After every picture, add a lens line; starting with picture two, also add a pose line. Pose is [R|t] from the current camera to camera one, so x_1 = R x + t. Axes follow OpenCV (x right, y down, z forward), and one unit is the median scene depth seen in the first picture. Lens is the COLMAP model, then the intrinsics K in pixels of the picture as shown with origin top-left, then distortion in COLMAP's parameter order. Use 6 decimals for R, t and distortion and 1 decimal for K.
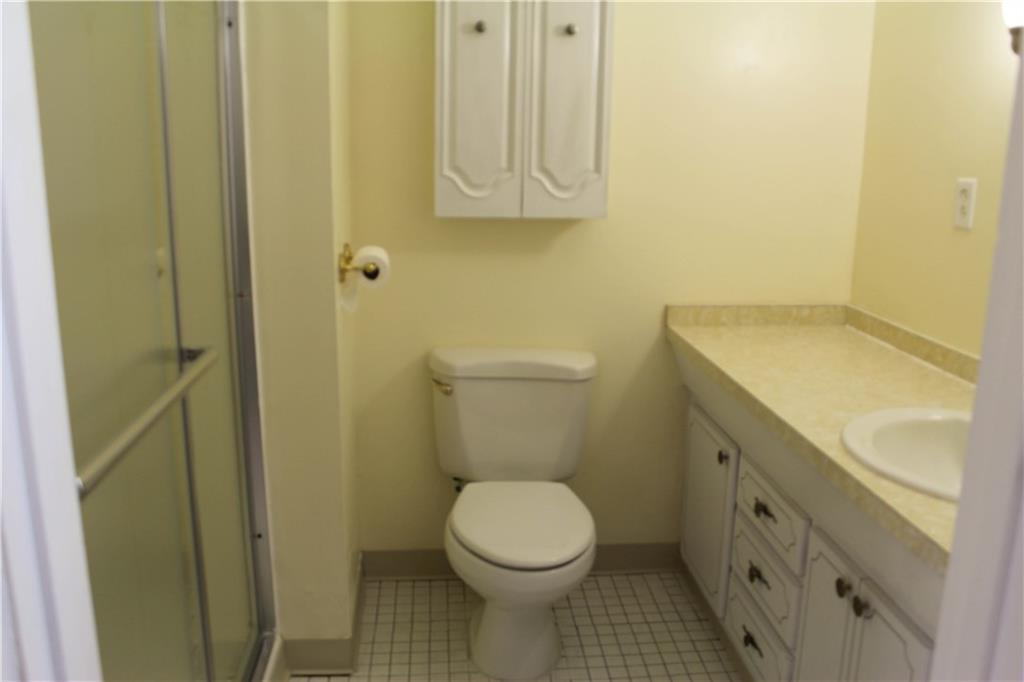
lens RADIAL K [[862.6, 0, 512.0], [0, 862.6, 341.0], [0, 0, 1]] dist [-0.161700, 0.145457]
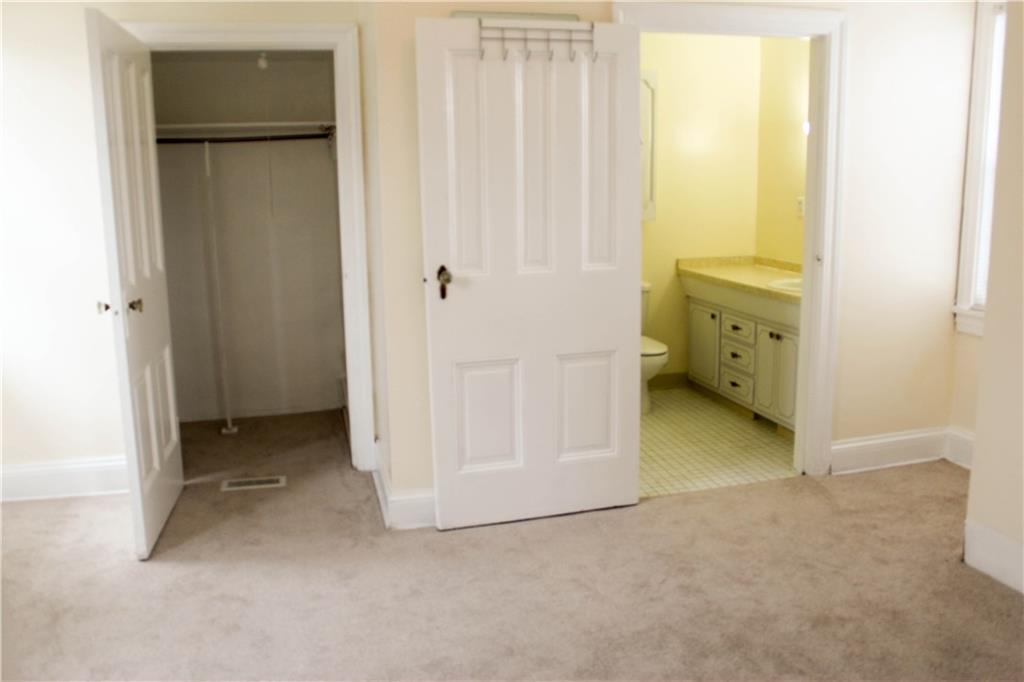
lens RADIAL K [[862.6, 0, 512.0], [0, 862.6, 341.0], [0, 0, 1]] dist [-0.161700, 0.145457]
pose [[0.986770, -0.059684, 0.150742, -0.664573], [0.065870, 0.997165, -0.036374, 0.250287], [-0.148144, 0.045822, 0.987904, -1.262256]]
